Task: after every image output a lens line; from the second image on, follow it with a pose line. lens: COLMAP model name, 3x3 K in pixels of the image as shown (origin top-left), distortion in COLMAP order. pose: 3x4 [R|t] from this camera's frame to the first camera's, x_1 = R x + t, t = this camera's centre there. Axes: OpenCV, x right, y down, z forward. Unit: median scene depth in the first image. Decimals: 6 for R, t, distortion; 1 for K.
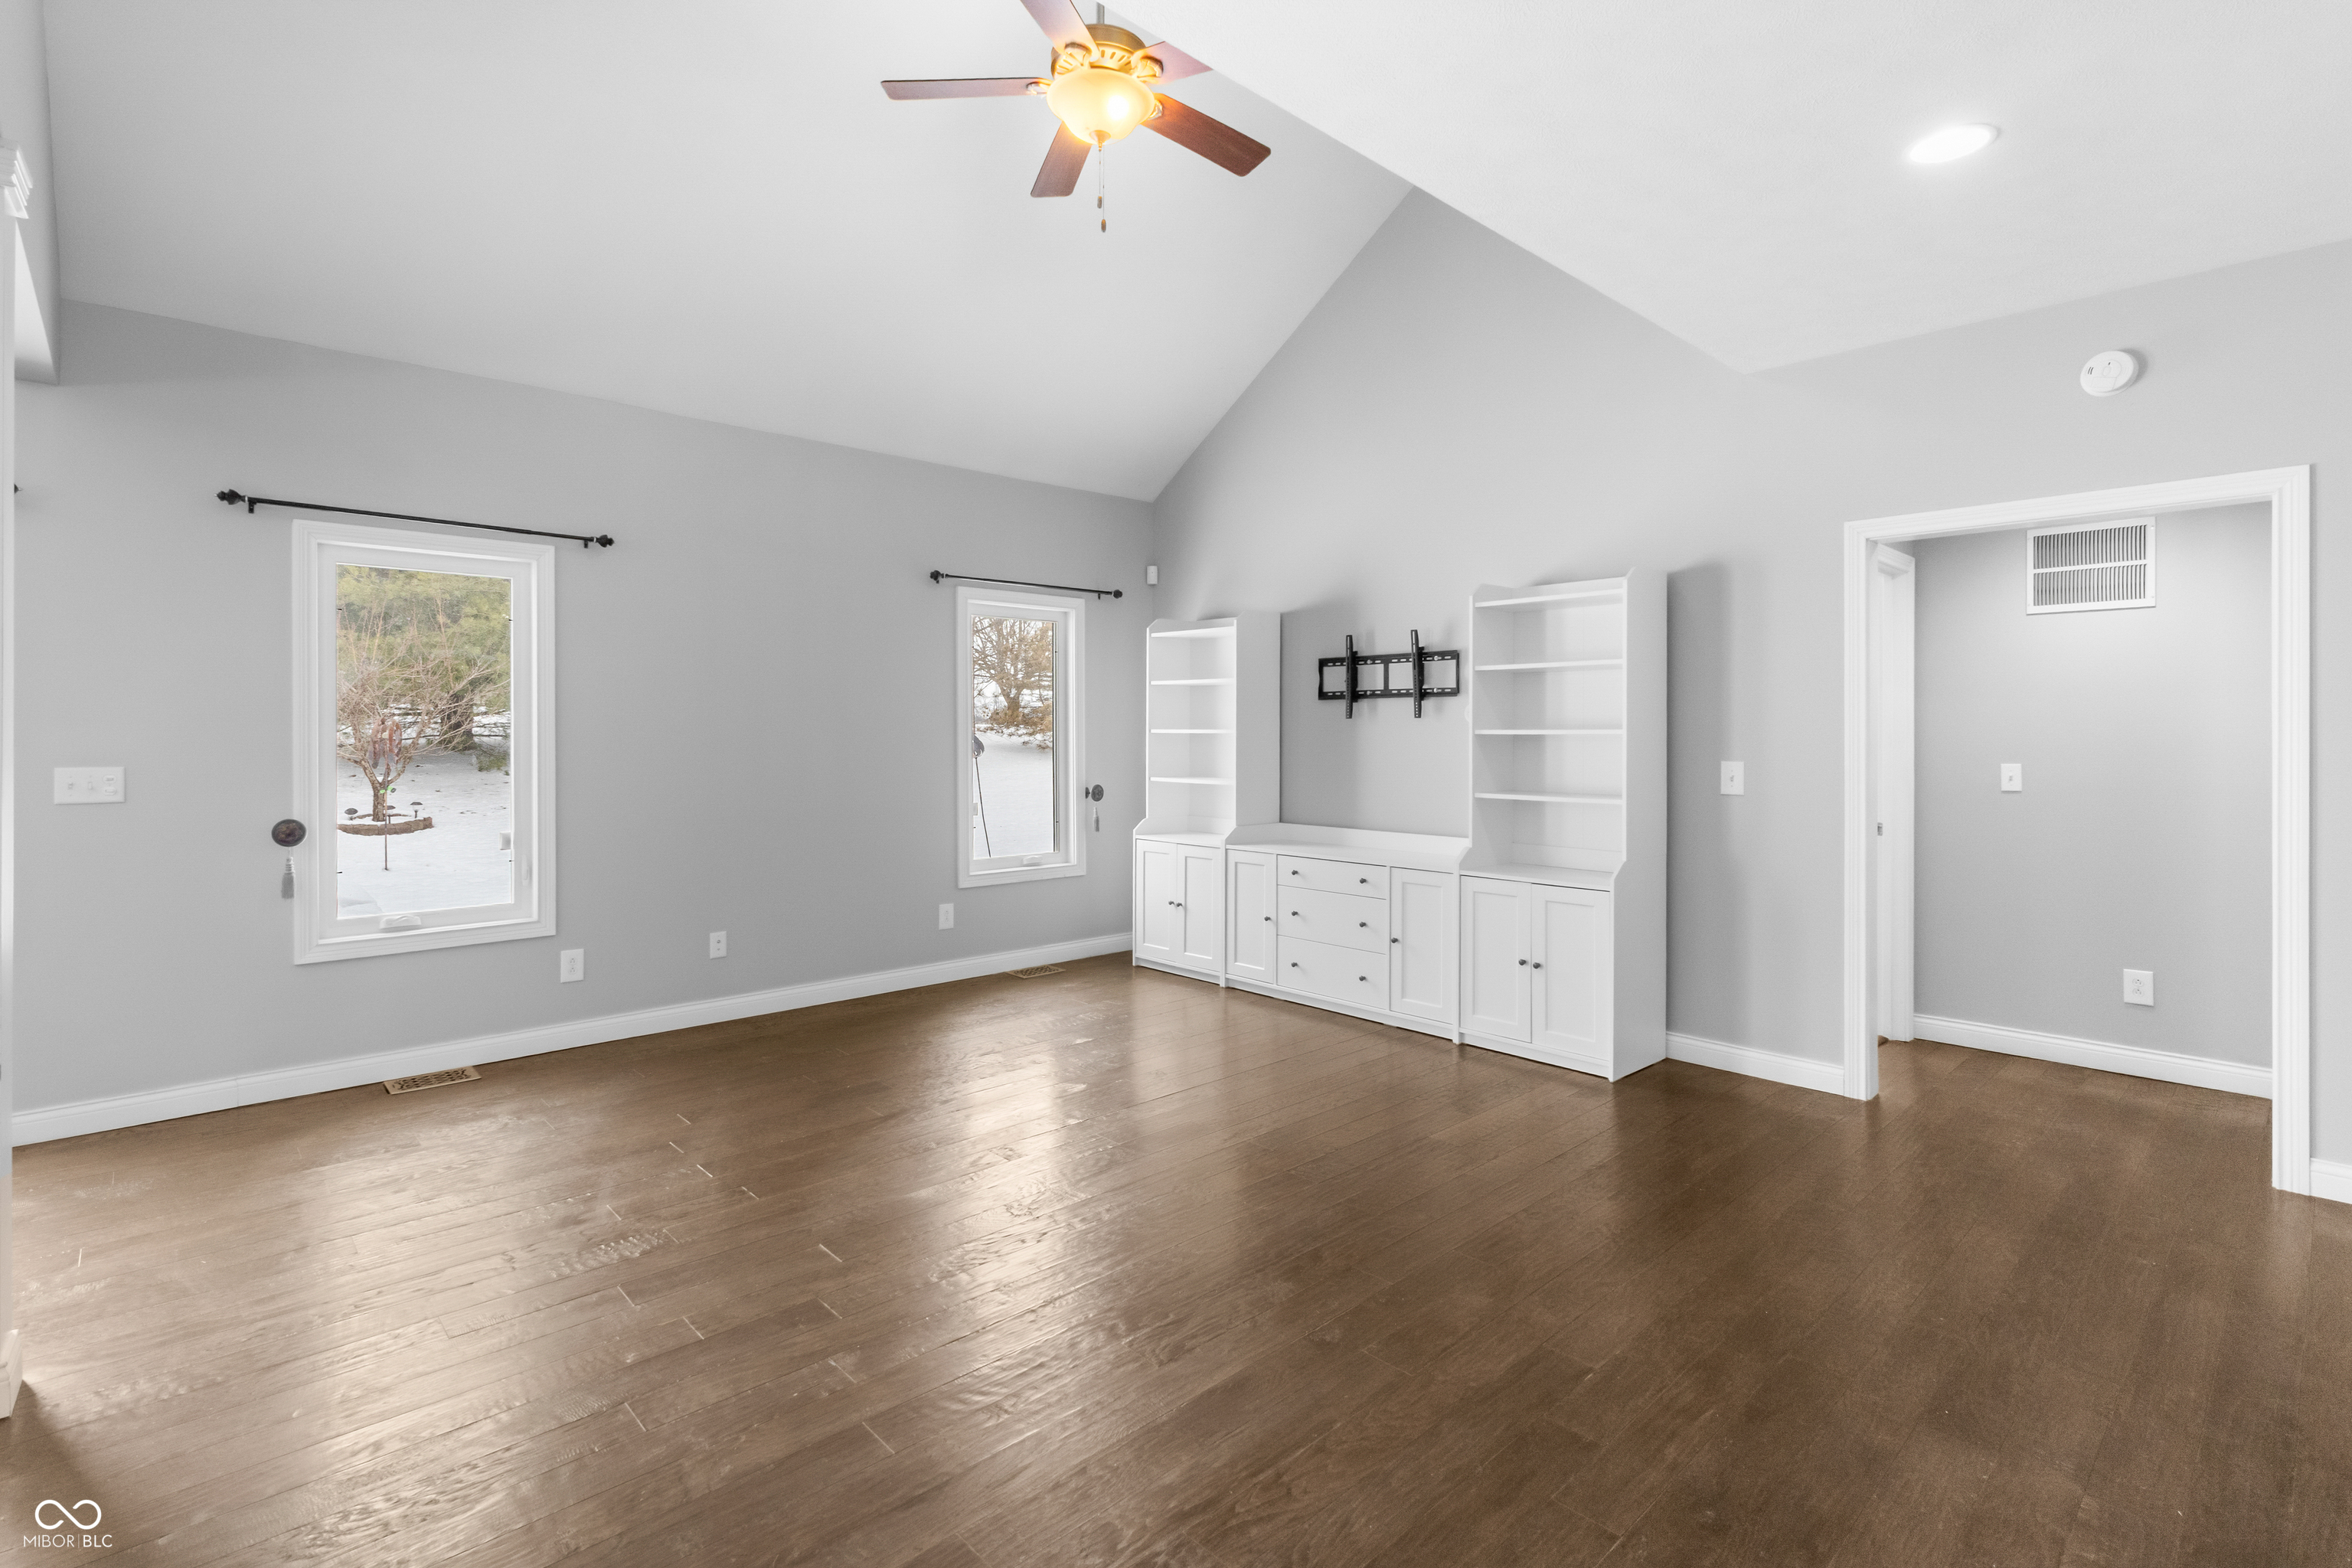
lens RADIAL K [[1104.2, 0, 1163.4], [0, 1104.2, 736.4], [0, 0, 1]] dist [0.002093, -0.000070]
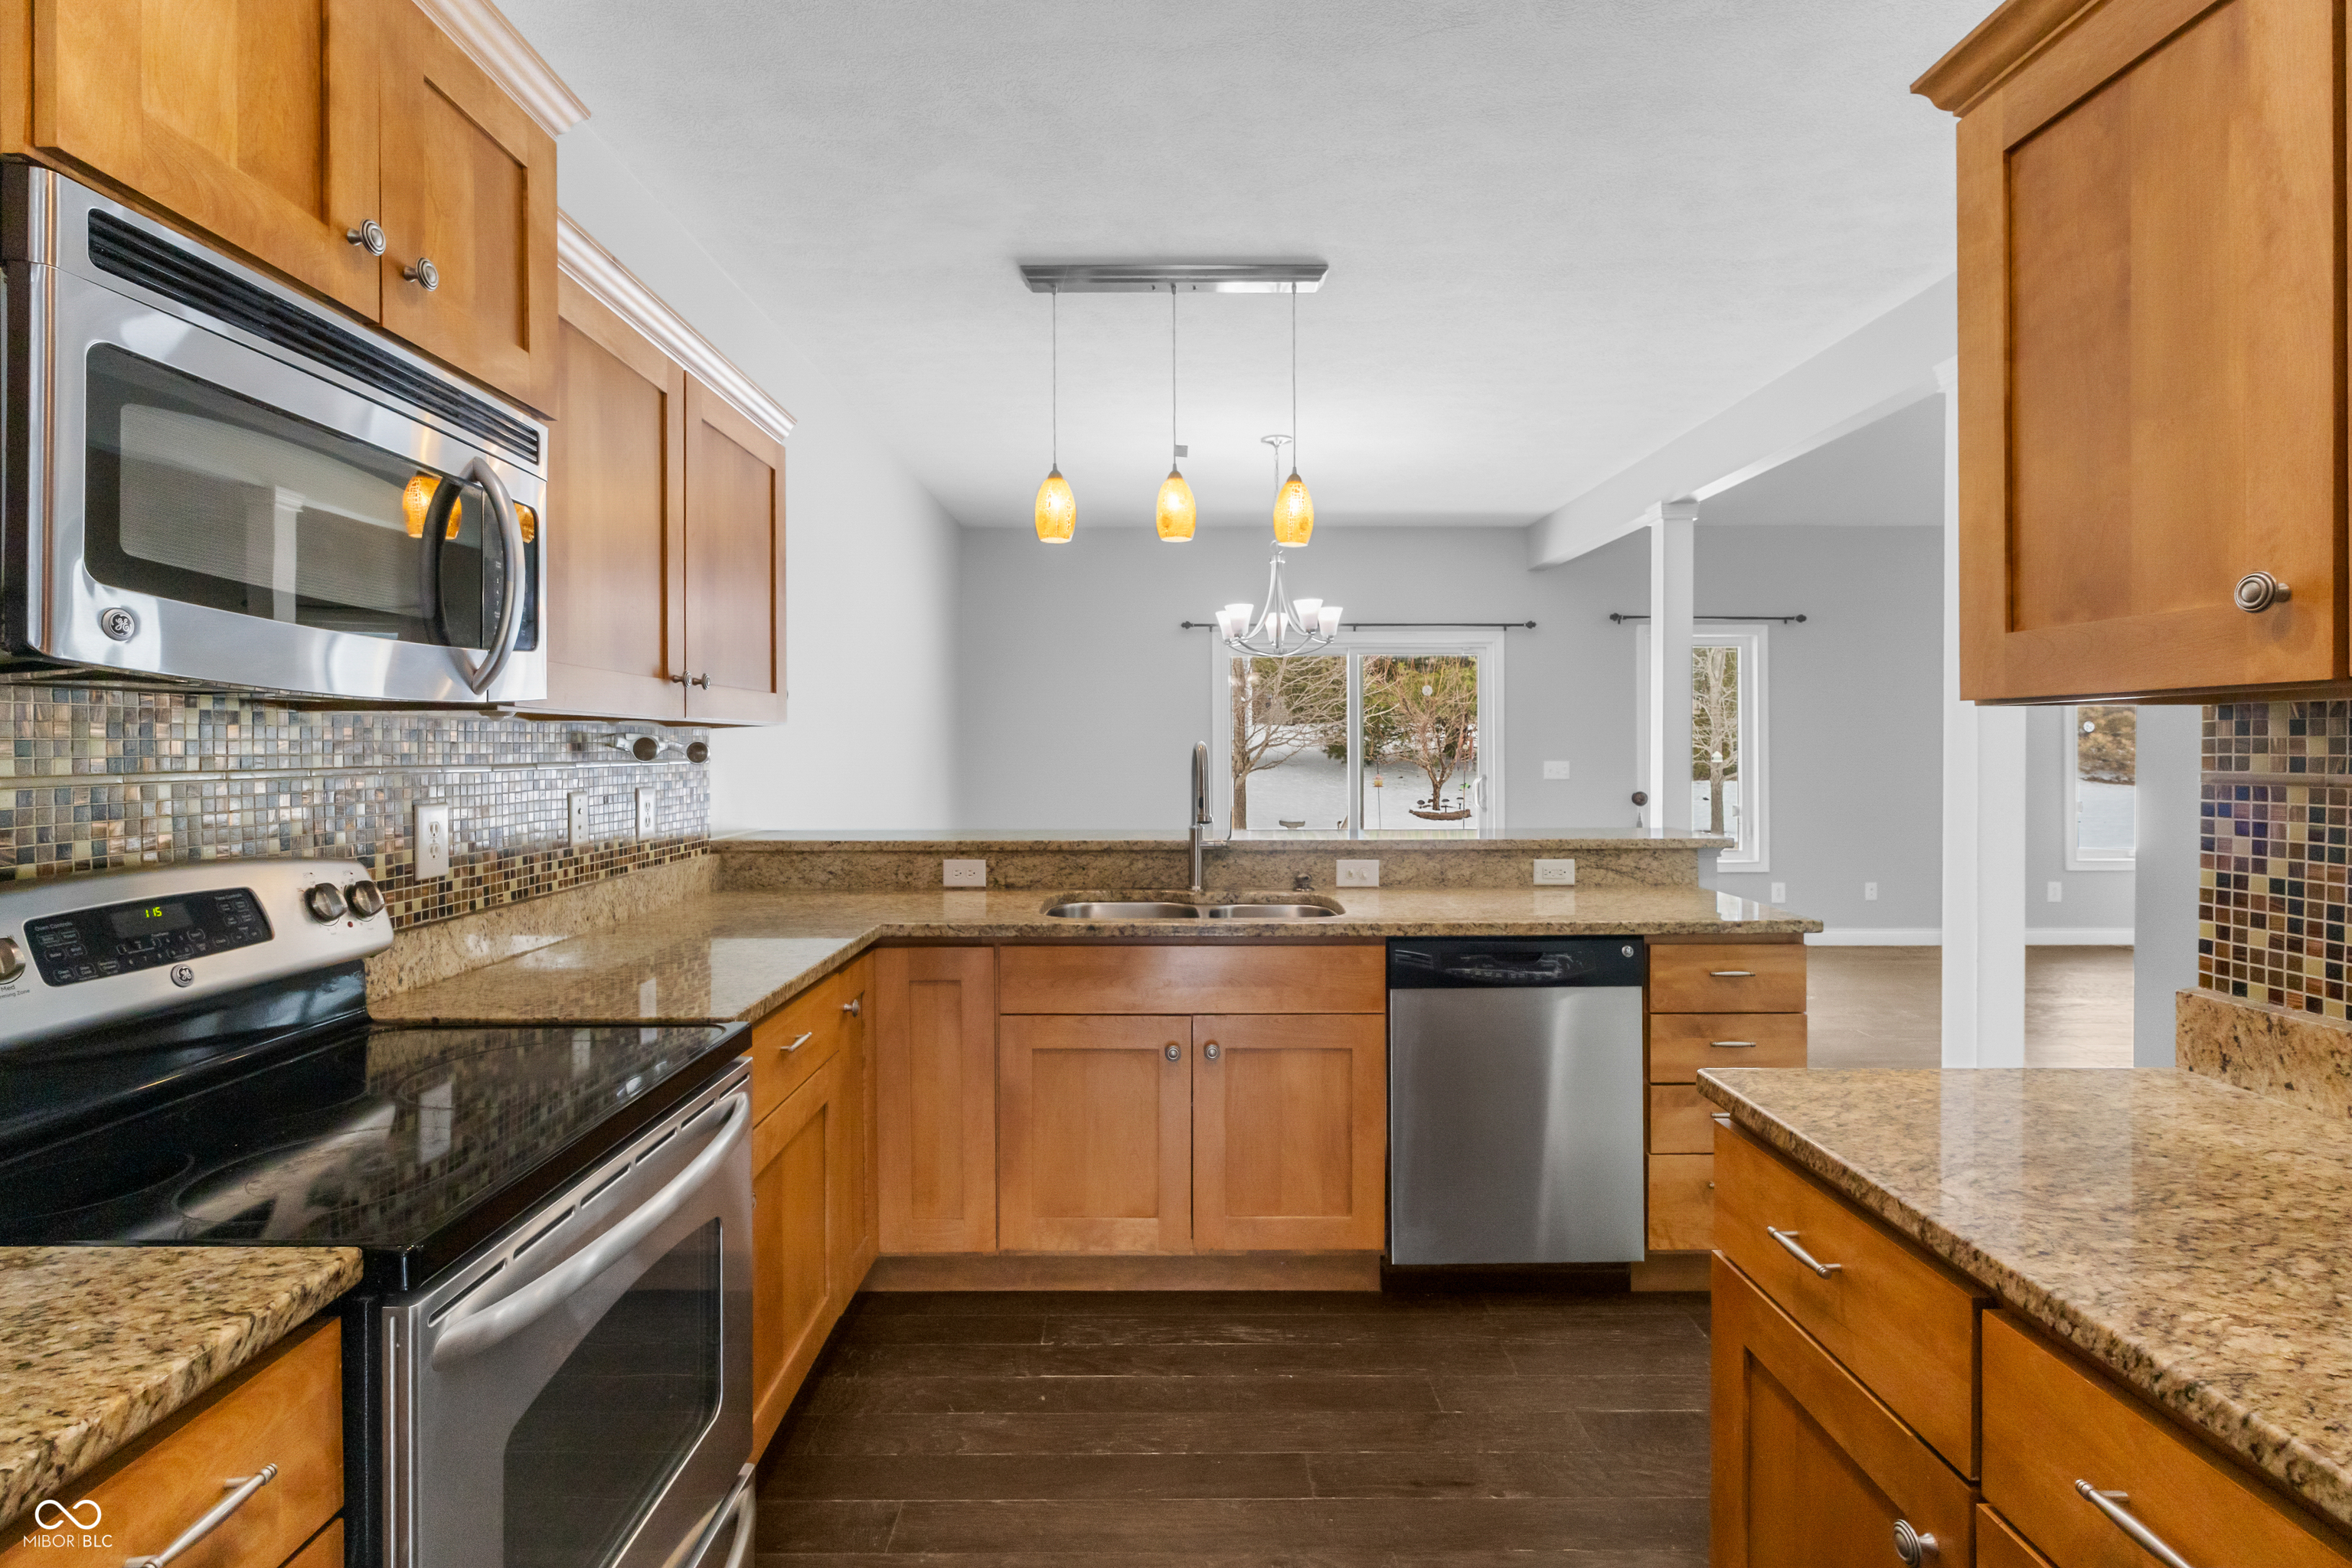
lens RADIAL K [[1097.1, 0, 1170.1], [0, 1097.1, 753.8], [0, 0, 1]] dist [-0.000522, 0.000147]
pose [[0.739680, 0.002775, -0.672954, -0.112444], [0.000017, 0.999991, 0.004143, 0.004137], [0.672959, -0.003076, 0.739673, -0.629614]]
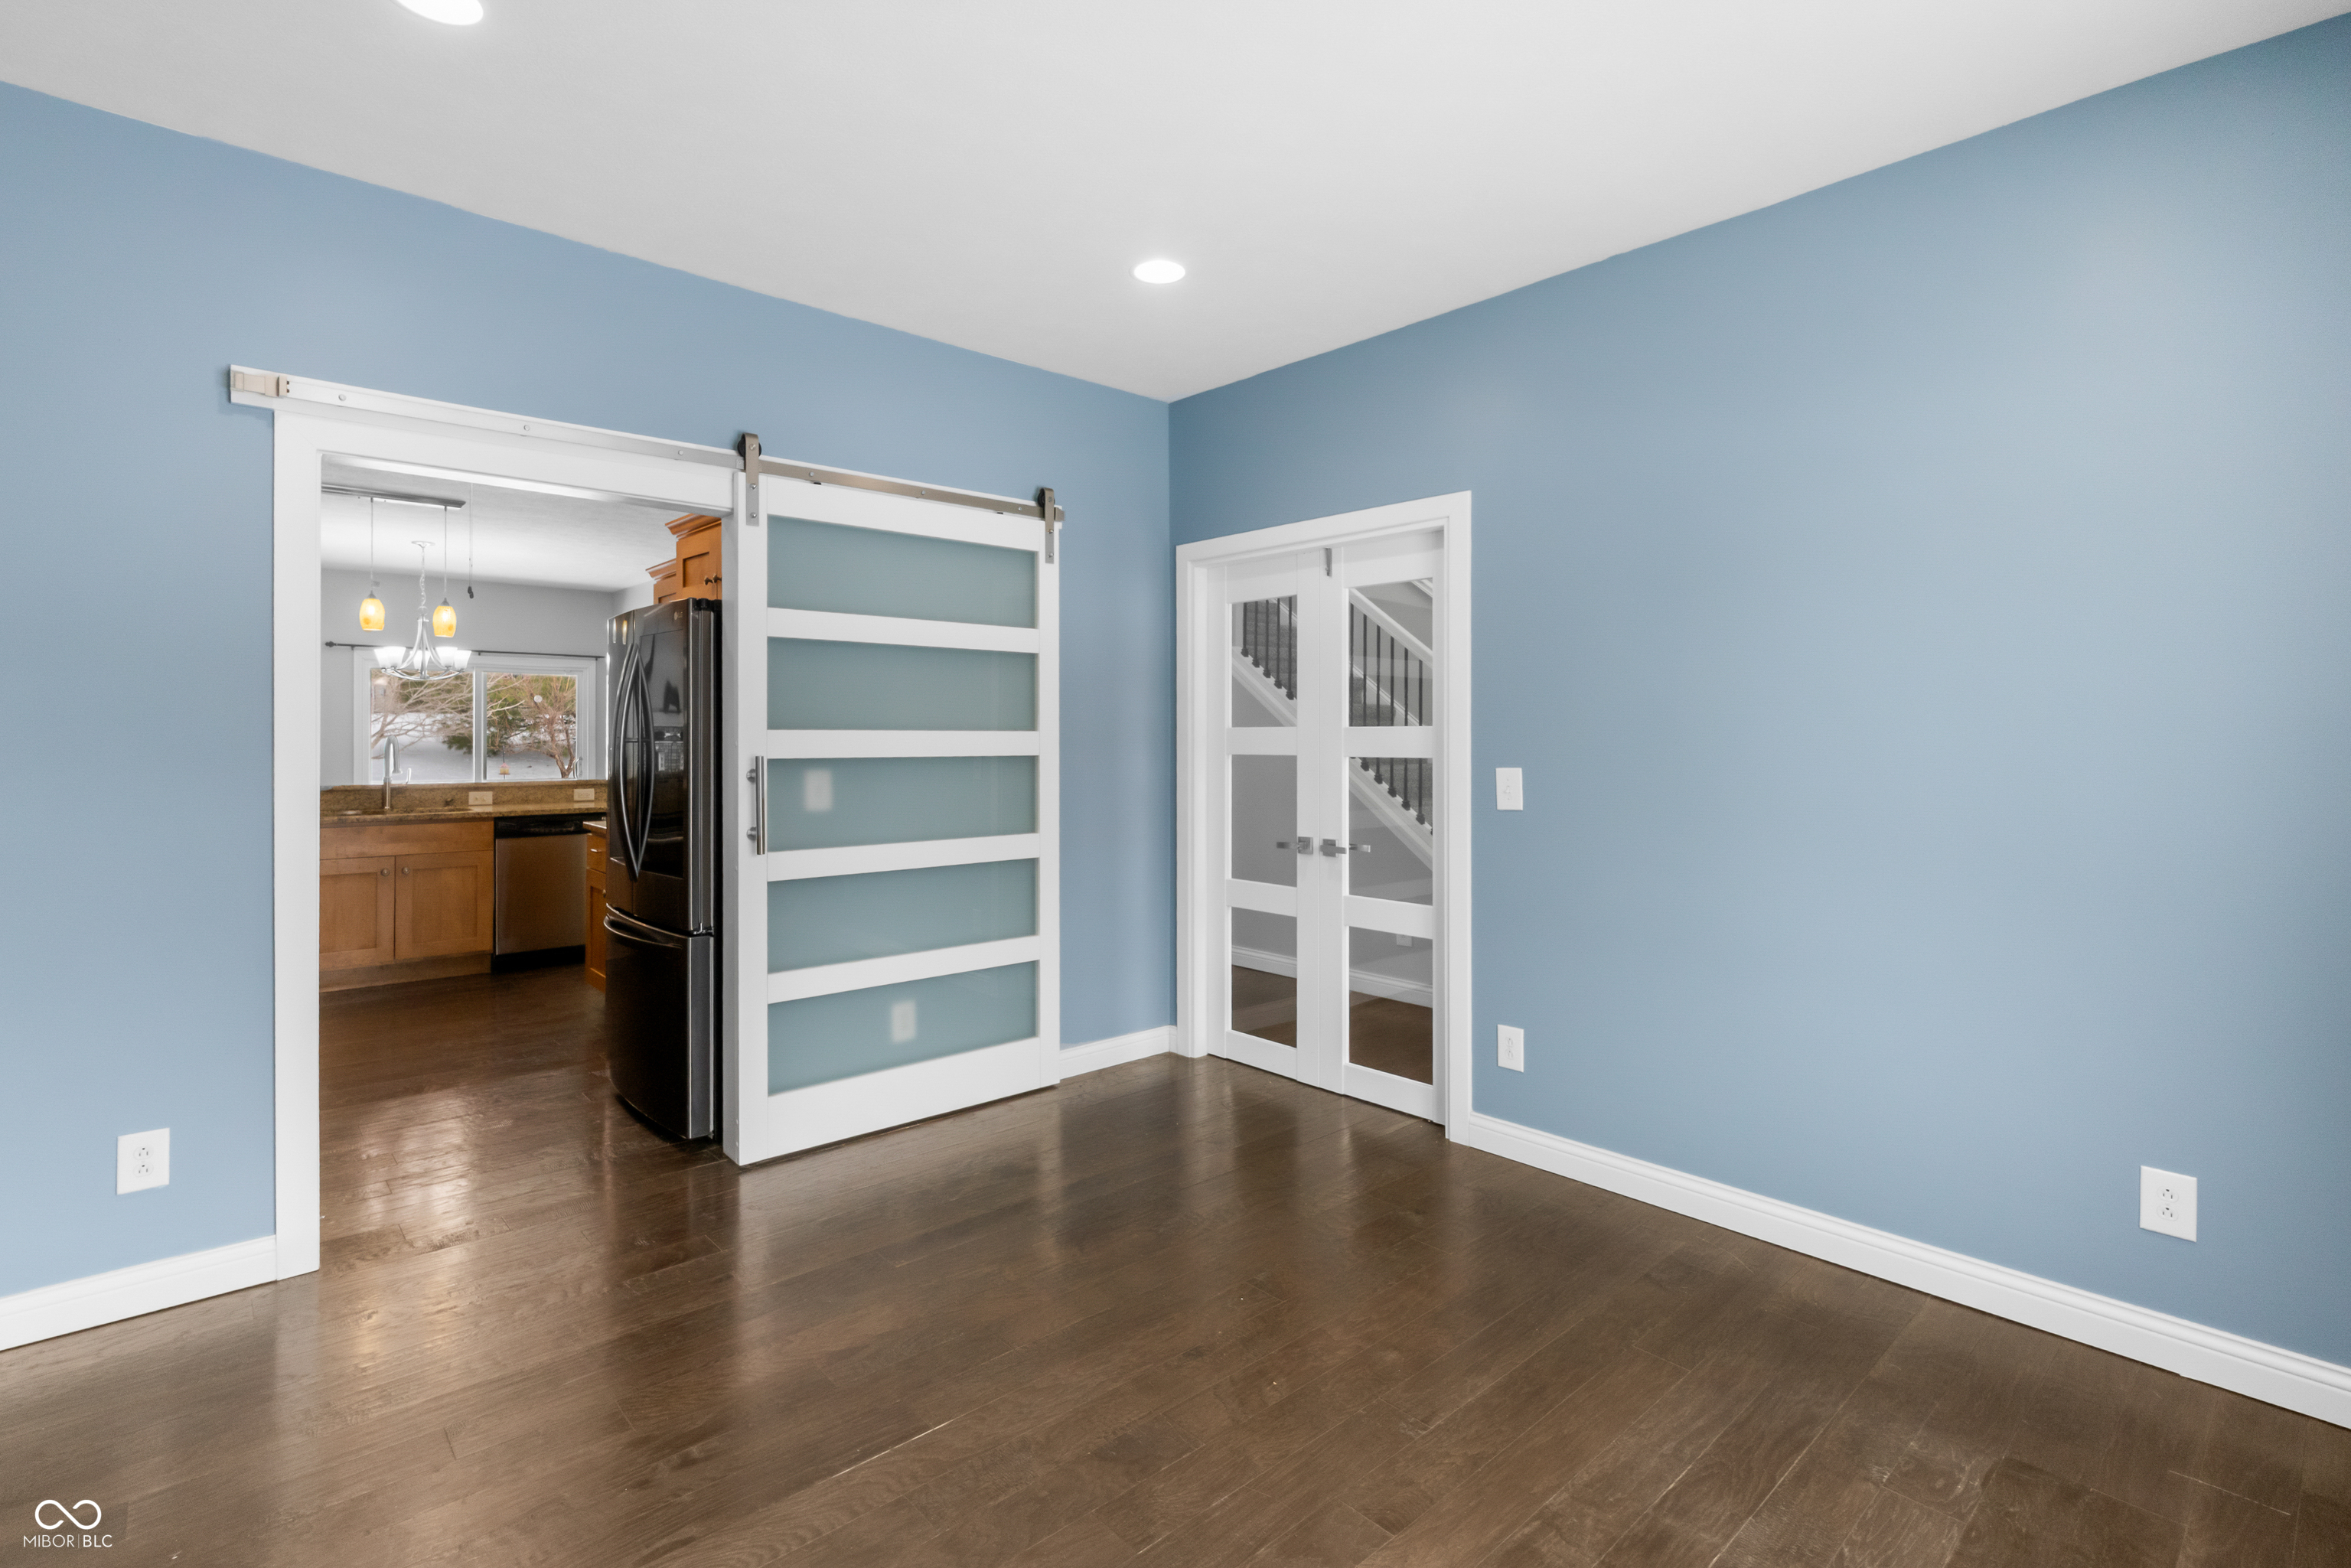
lens RADIAL K [[1103.7, 0, 1162.9], [0, 1103.7, 736.4], [0, 0, 1]] dist [0.002093, -0.000070]
pose [[0.999842, 0.002487, -0.017620, 0.352378], [-0.002576, 0.999984, -0.005065, 0.005564], [0.017607, 0.005110, 0.999832, -1.351572]]
